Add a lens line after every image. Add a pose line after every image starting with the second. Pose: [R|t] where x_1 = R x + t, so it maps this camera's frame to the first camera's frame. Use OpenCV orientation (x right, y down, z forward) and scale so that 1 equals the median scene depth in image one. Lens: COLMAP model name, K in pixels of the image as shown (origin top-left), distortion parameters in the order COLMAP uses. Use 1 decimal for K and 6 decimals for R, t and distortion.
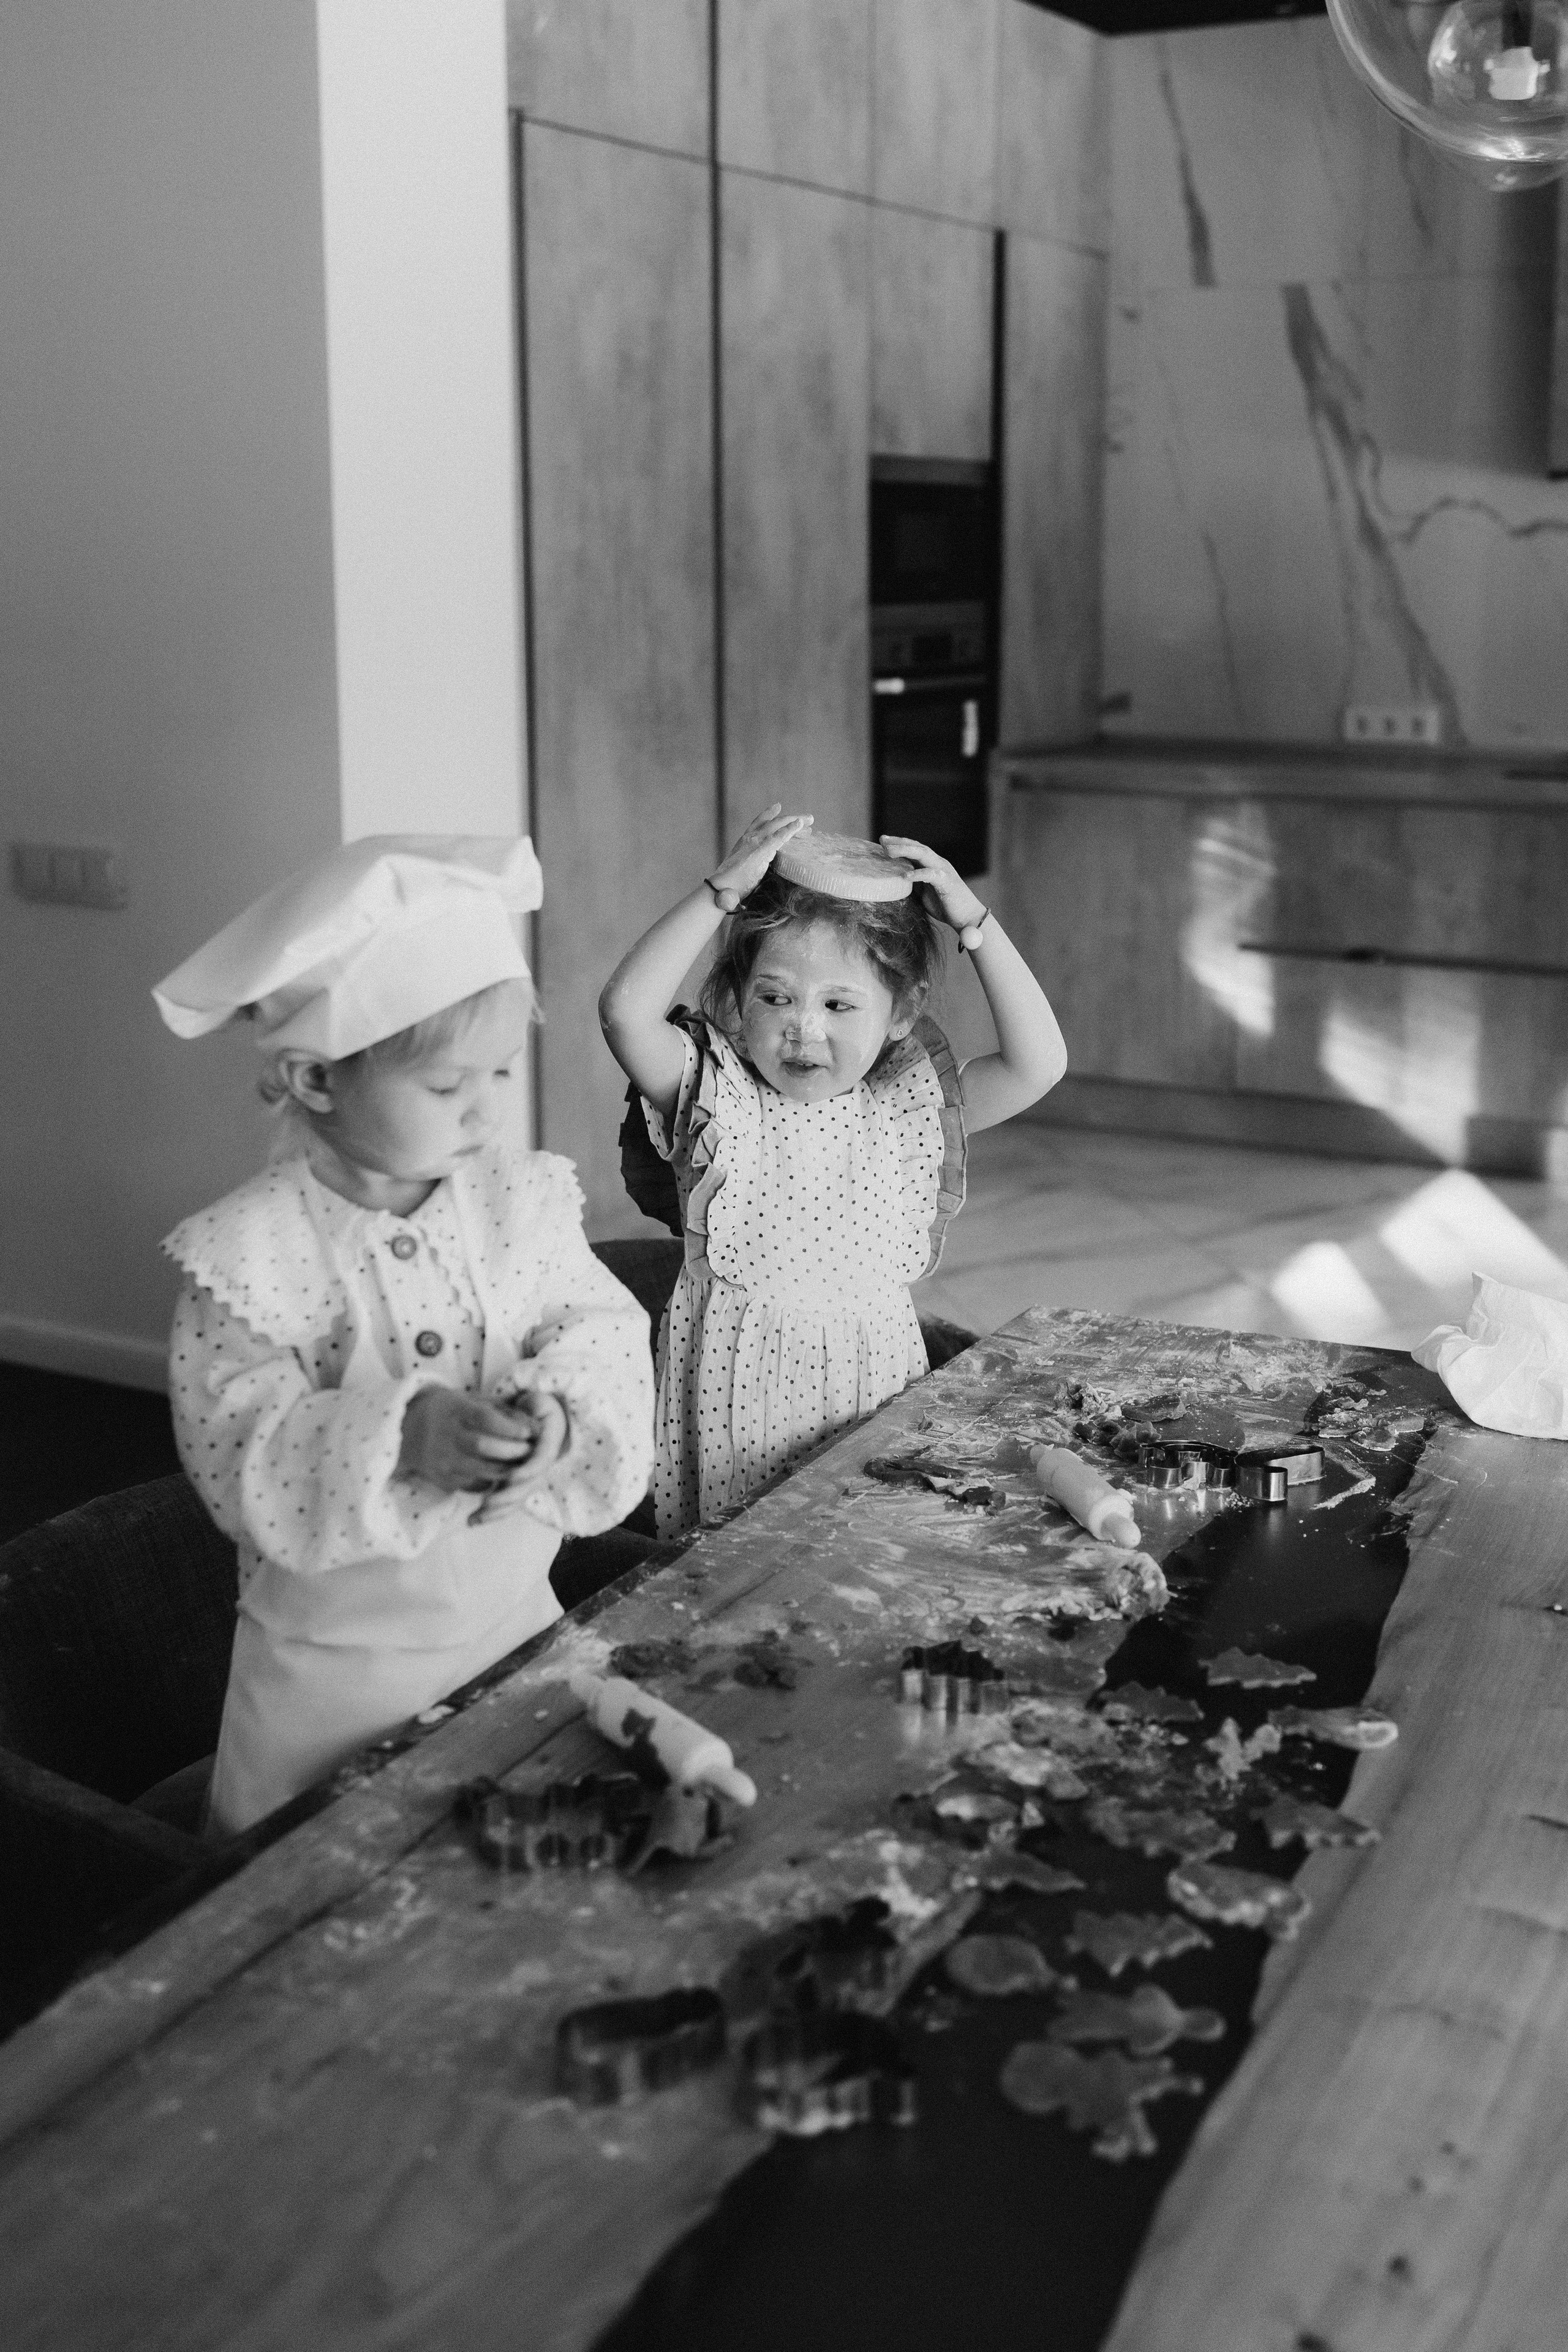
lens RADIAL K [[2382.7, 0, 784.0], [0, 2382.7, 1176.0], [0, 0, 1]] dist [-0.007705, -0.003426]
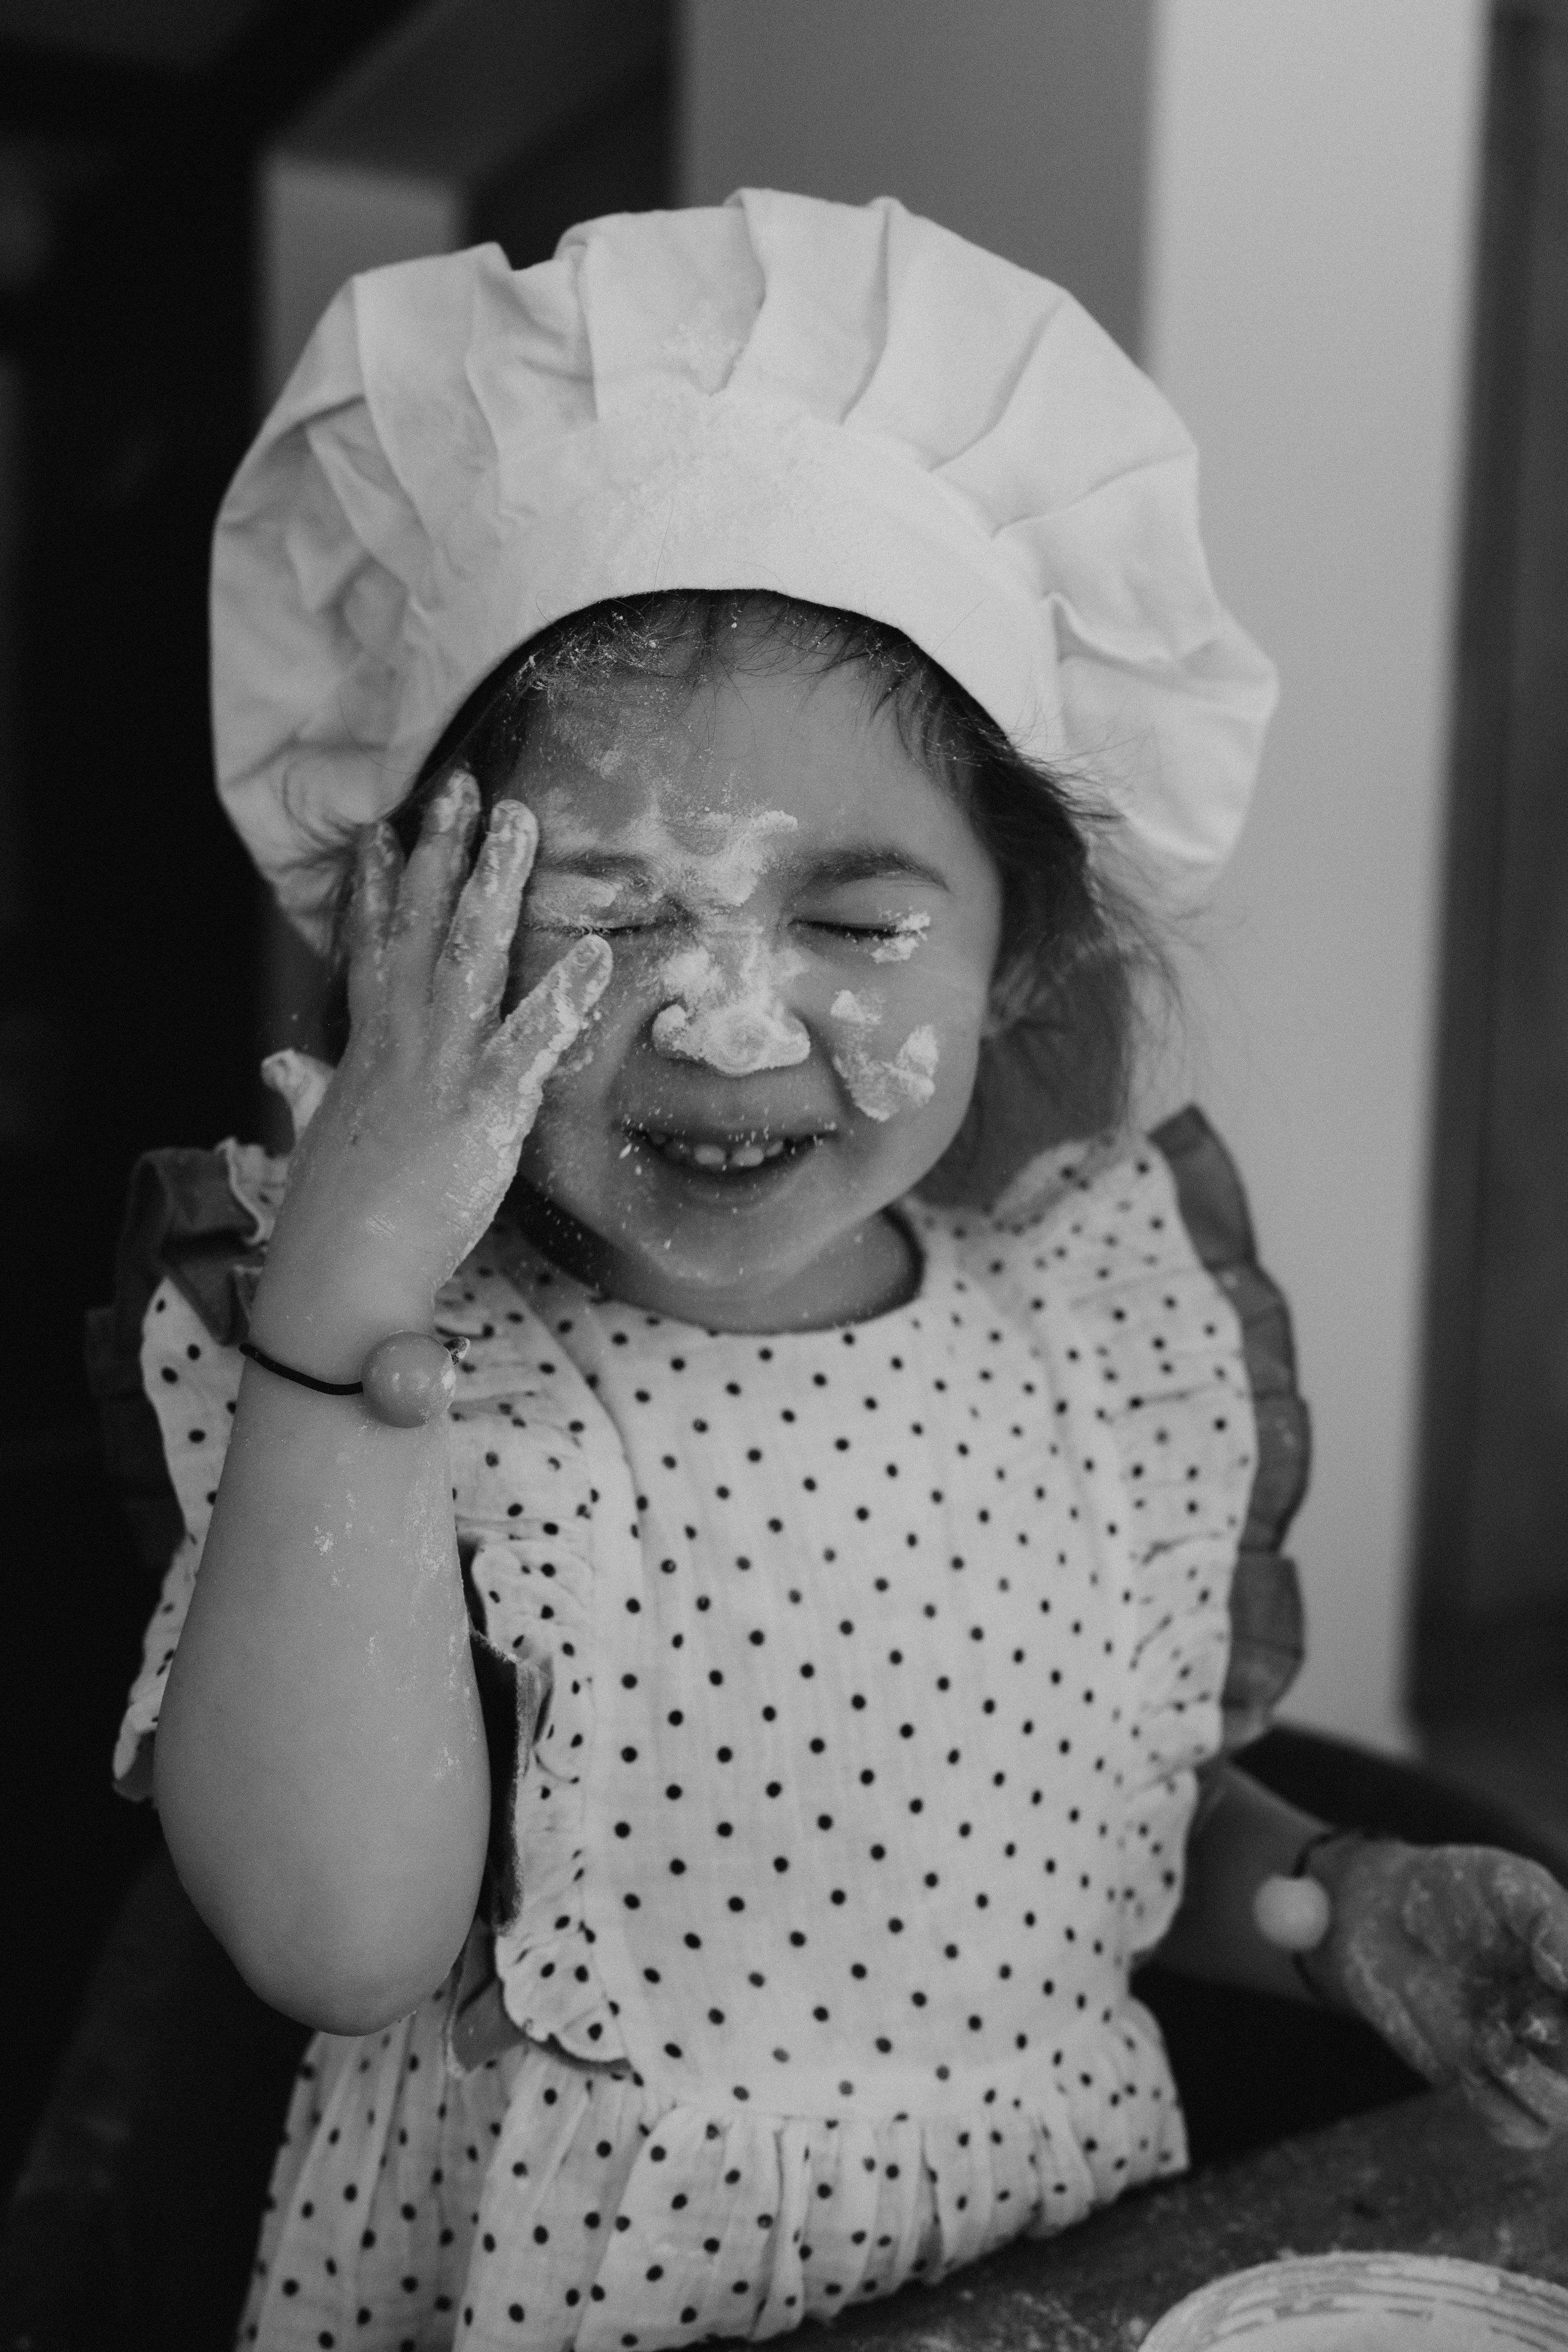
lens RADIAL K [[2382.7, 0, 784.0], [0, 2382.7, 1176.0], [0, 0, 1]] dist [-0.007705, -0.003426]
pose [[0.993346, -0.099150, -0.058587, 0.026917], [0.085632, 0.976057, -0.199949, 0.002997], [0.077009, 0.193601, 0.978053, 0.716899]]
